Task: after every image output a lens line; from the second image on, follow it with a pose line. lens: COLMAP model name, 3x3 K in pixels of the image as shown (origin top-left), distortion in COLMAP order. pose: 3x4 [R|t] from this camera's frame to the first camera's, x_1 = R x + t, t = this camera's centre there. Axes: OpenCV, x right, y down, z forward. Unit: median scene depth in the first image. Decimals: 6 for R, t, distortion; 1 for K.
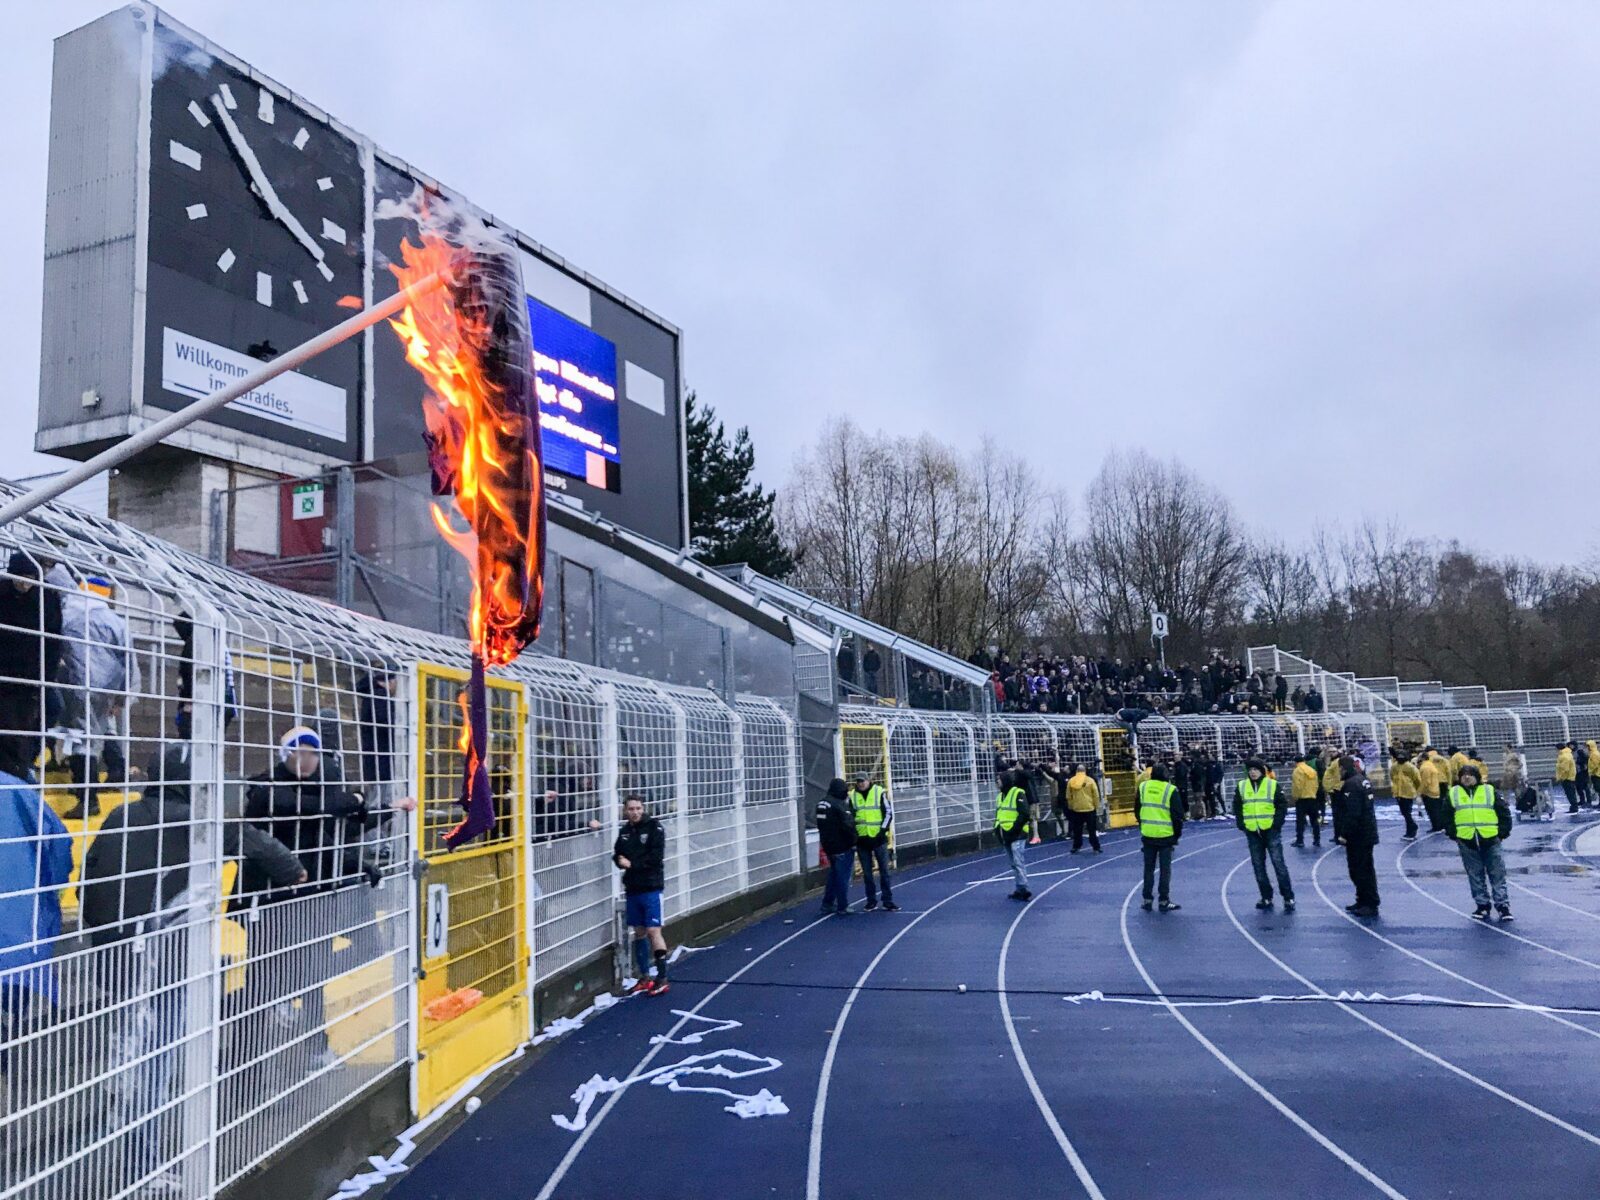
lens RADIAL K [[1302.1, 0, 799.6], [0, 1302.1, 598.2], [0, 0, 1]] dist [0.009746, 0.007568]
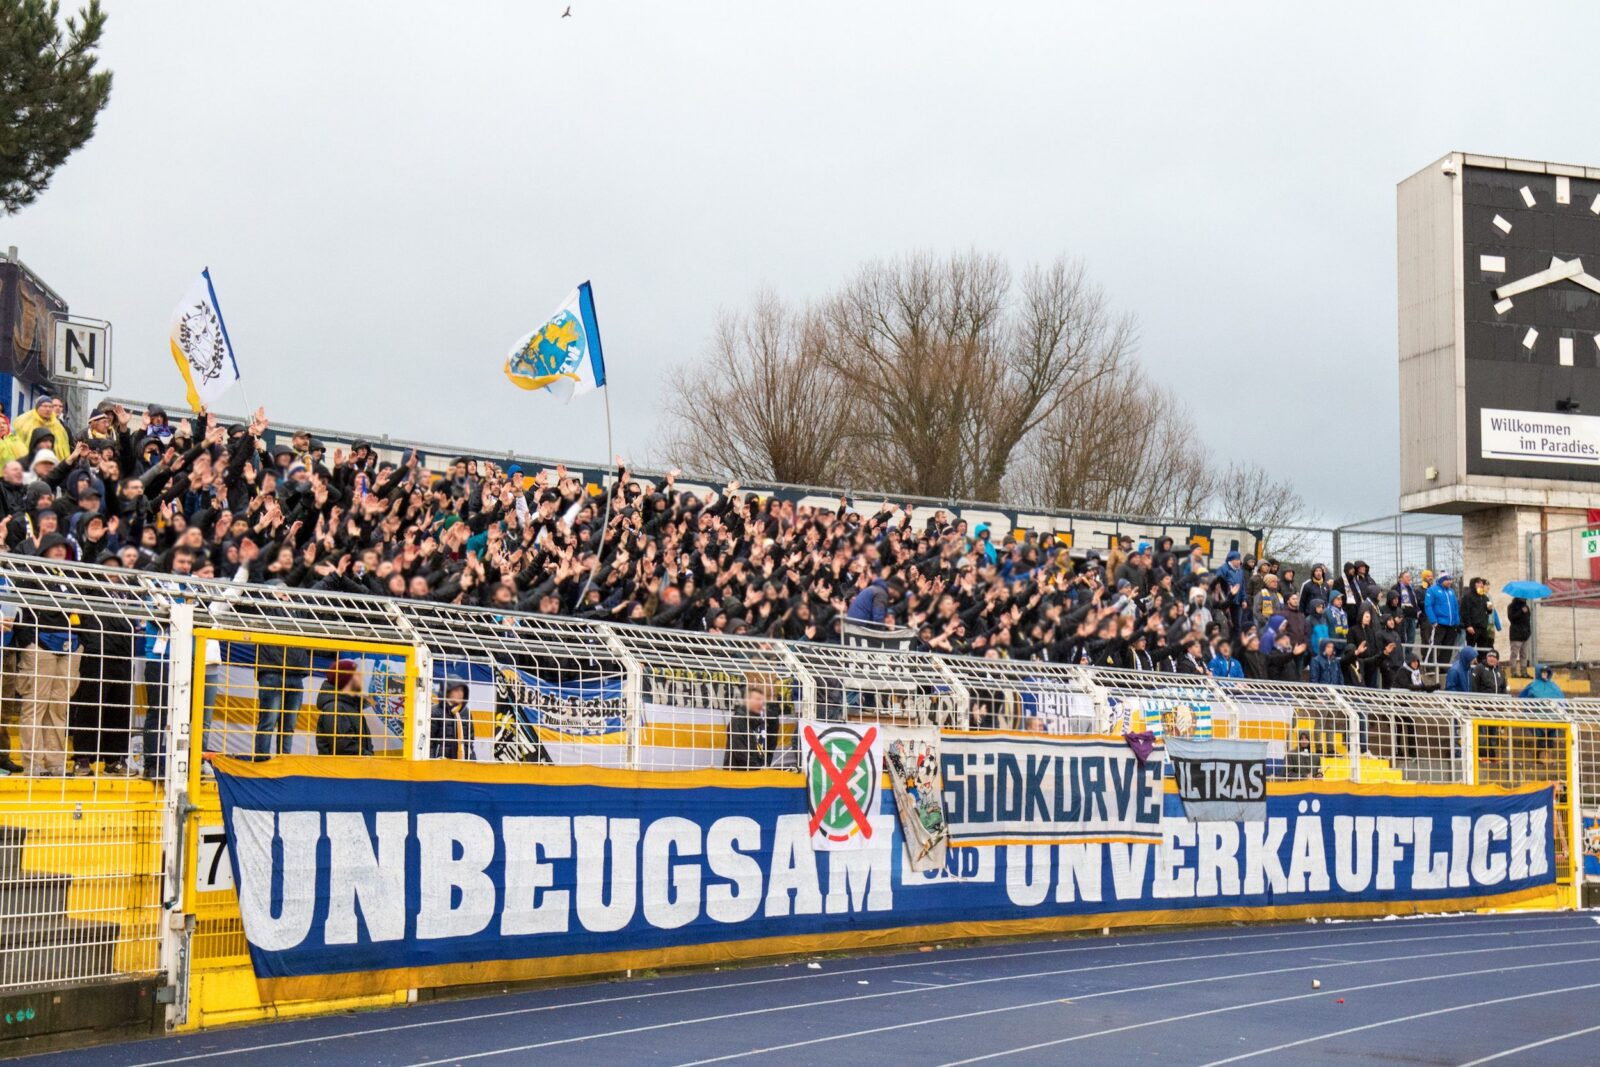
lens RADIAL K [[2105.5, 0, 815.1], [0, 2105.5, 563.3], [0, 0, 1]] dist [0.004280, 0.000000]
pose [[0.648293, -0.038990, -0.760392, 0.623576], [0.057812, 0.998326, -0.001902, -0.089142], [0.759193, -0.042727, 0.649462, -0.798433]]
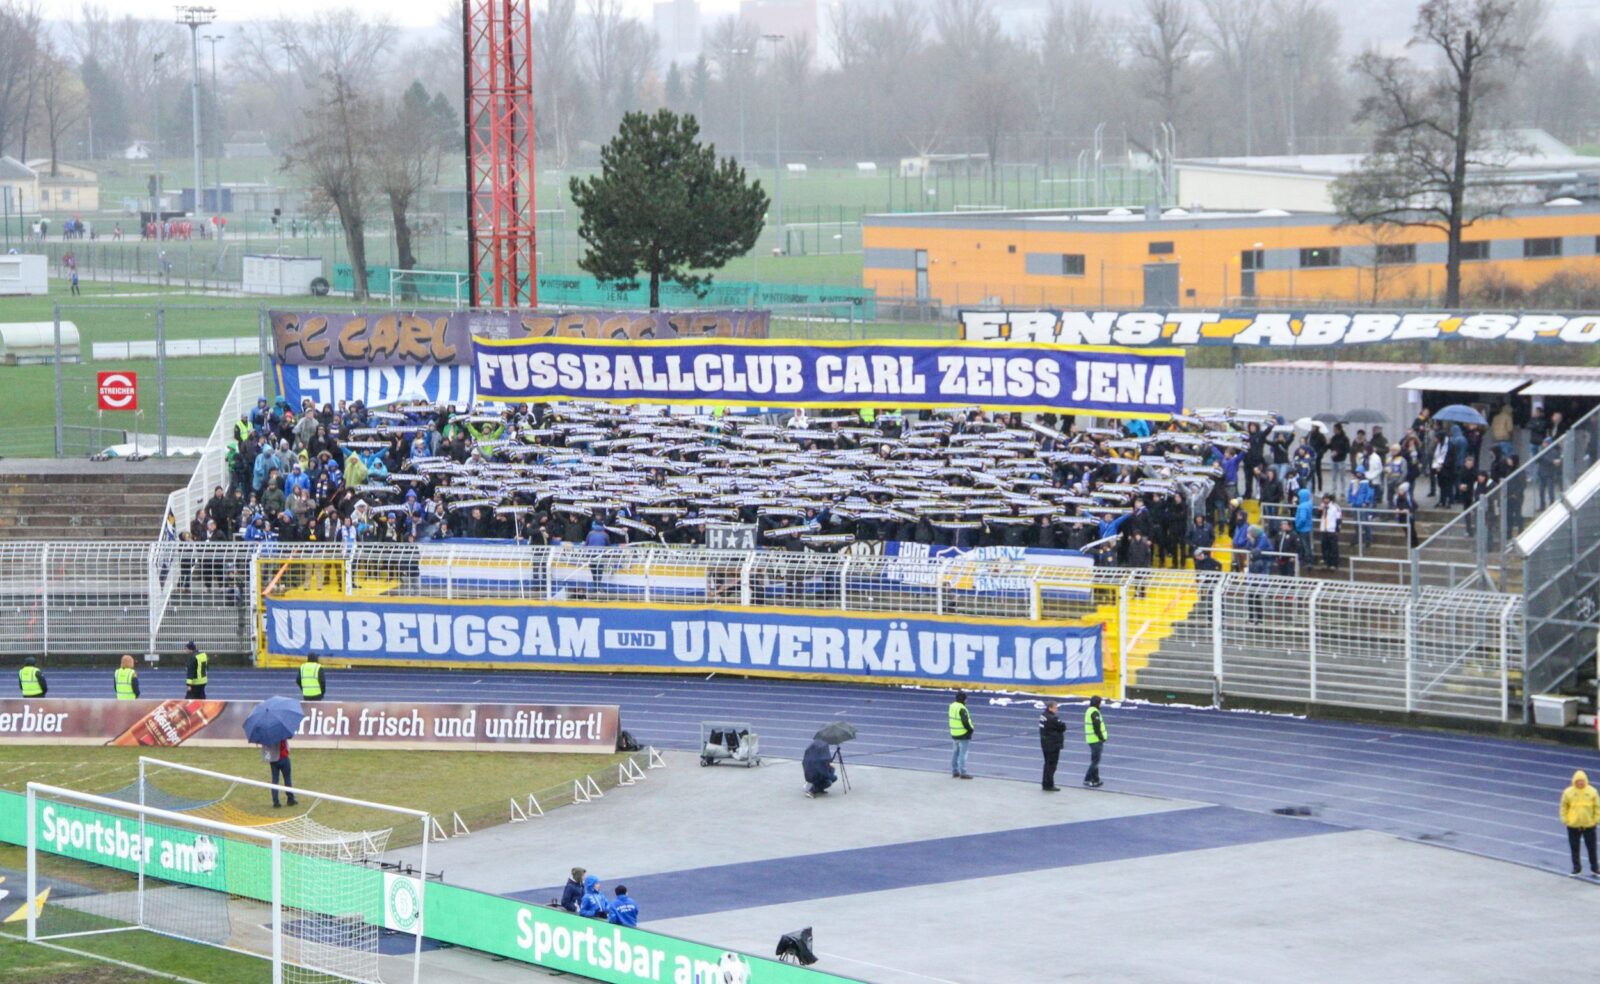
lens RADIAL K [[4677.1, 0, 930.0], [0, 4677.1, 575.0], [0, 0, 1]] dist [0.354278, 0.000000]
pose [[-0.466622, 0.125212, -0.875549, 4.226934], [0.128987, 0.988979, 0.072690, -0.347682], [0.875001, -0.079015, -0.477630, 2.606039]]
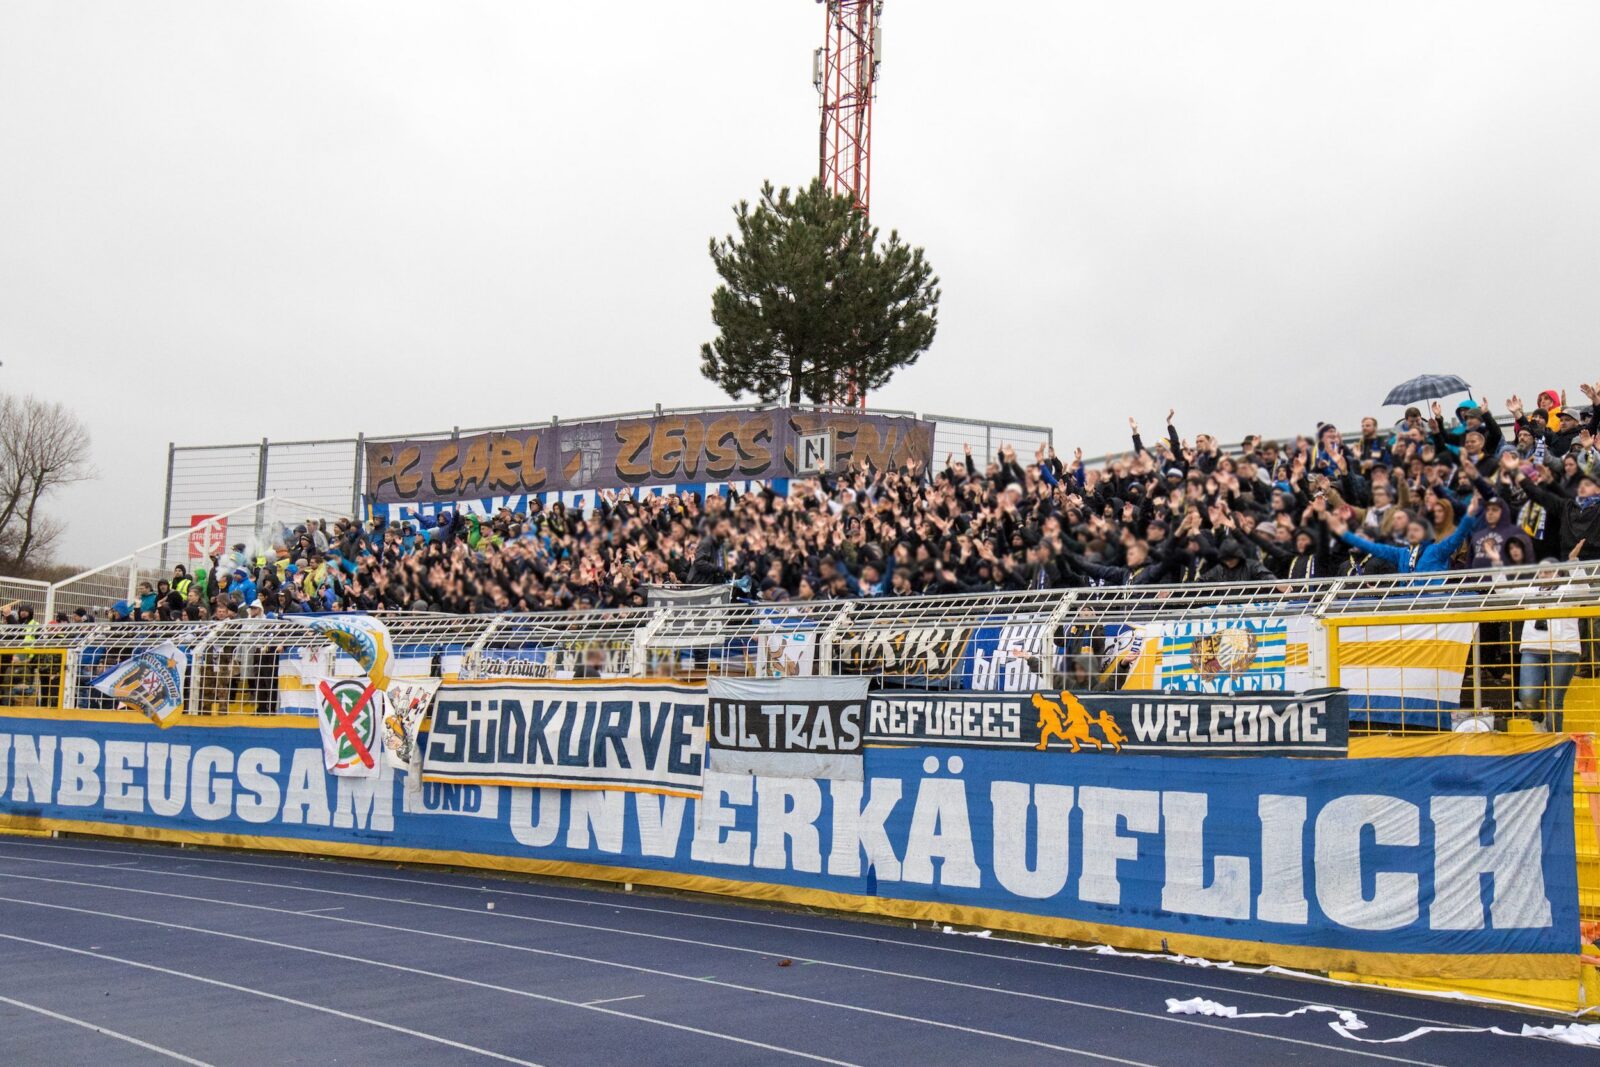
lens RADIAL K [[1564.1, 0, 817.1], [0, 1564.1, 551.5], [0, 0, 1]] dist [-0.008001, 0.000000]
pose [[-0.685514, -0.070326, -0.724655, 0.387073], [0.084673, 0.980869, -0.175290, 0.085751], [0.723119, -0.181523, -0.666445, 0.593773]]
